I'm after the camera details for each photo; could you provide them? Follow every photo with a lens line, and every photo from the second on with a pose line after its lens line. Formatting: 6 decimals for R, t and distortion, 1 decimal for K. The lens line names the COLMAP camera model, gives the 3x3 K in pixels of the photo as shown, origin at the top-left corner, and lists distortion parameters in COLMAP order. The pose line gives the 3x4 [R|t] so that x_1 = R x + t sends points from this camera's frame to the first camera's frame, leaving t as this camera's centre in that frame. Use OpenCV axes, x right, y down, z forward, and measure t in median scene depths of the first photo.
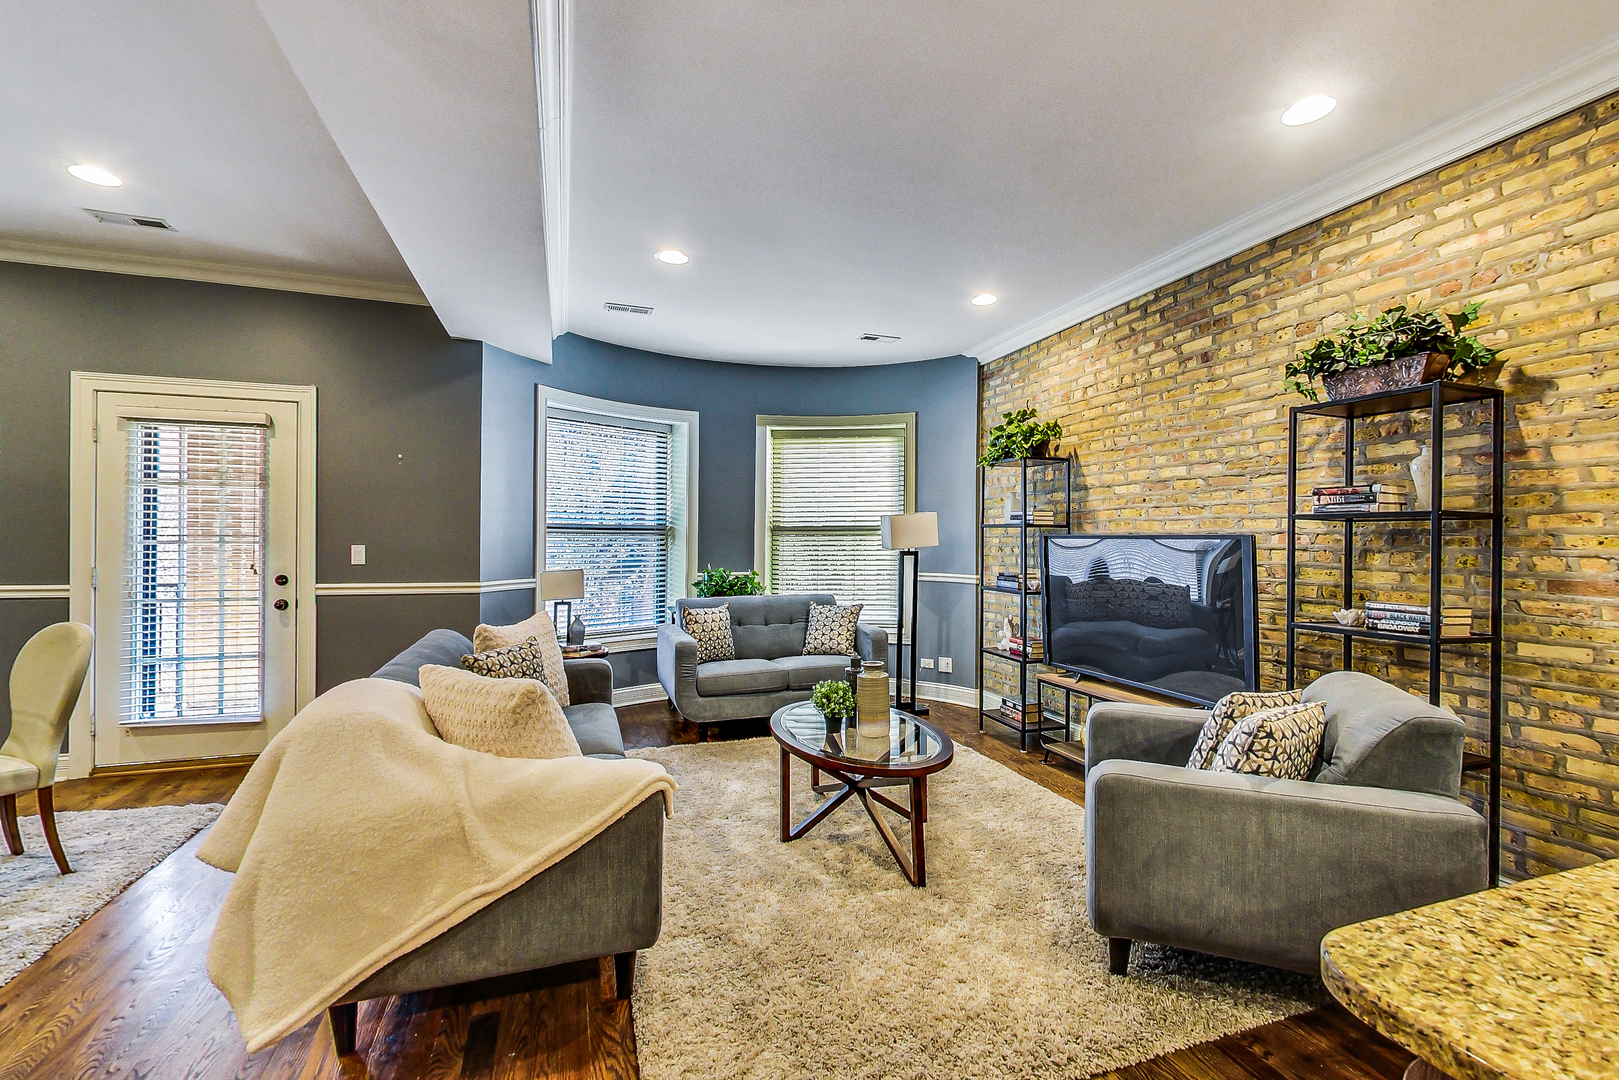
lens RADIAL K [[731.7, 0, 819.3], [0, 731.7, 545.7], [0, 0, 1]] dist [0.026408, 0.000306]
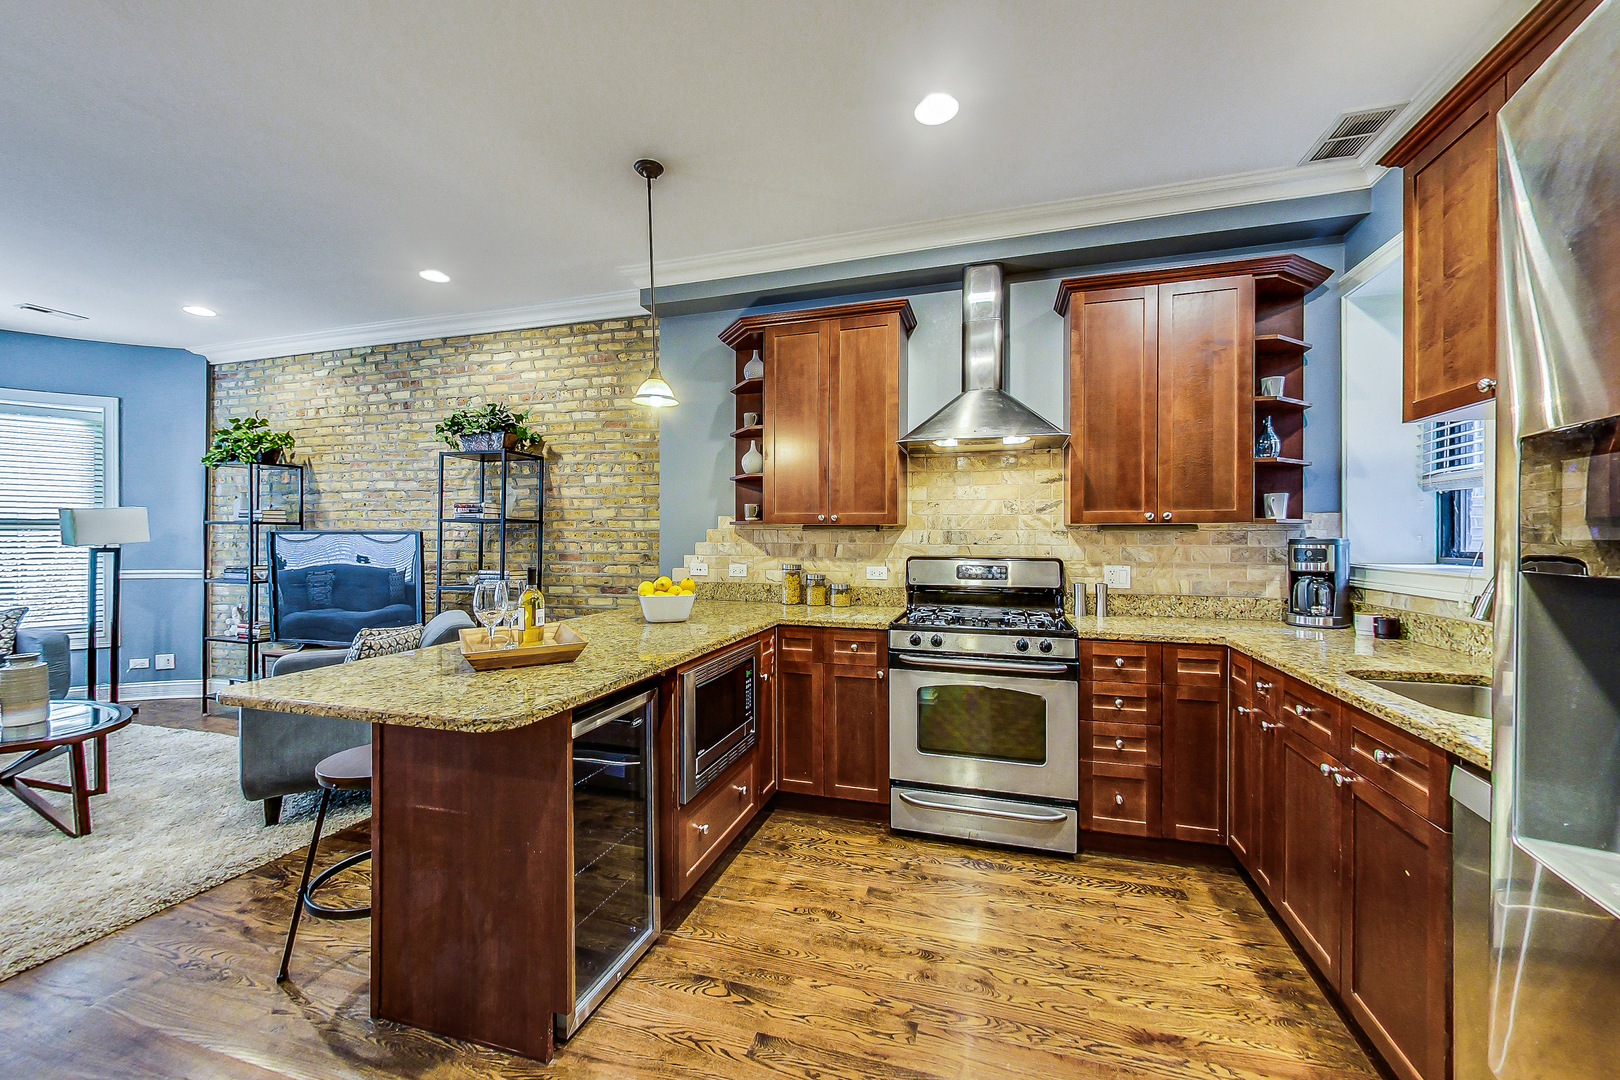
lens RADIAL K [[623.2, 0, 837.5], [0, 623.2, 541.0], [0, 0, 1]] dist [0.003452, -0.003951]
pose [[0.578157, -0.013799, 0.815809, 0.024190], [0.010425, 0.999900, 0.009525, 0.001550], [-0.815859, 0.002998, 0.578244, -0.375852]]
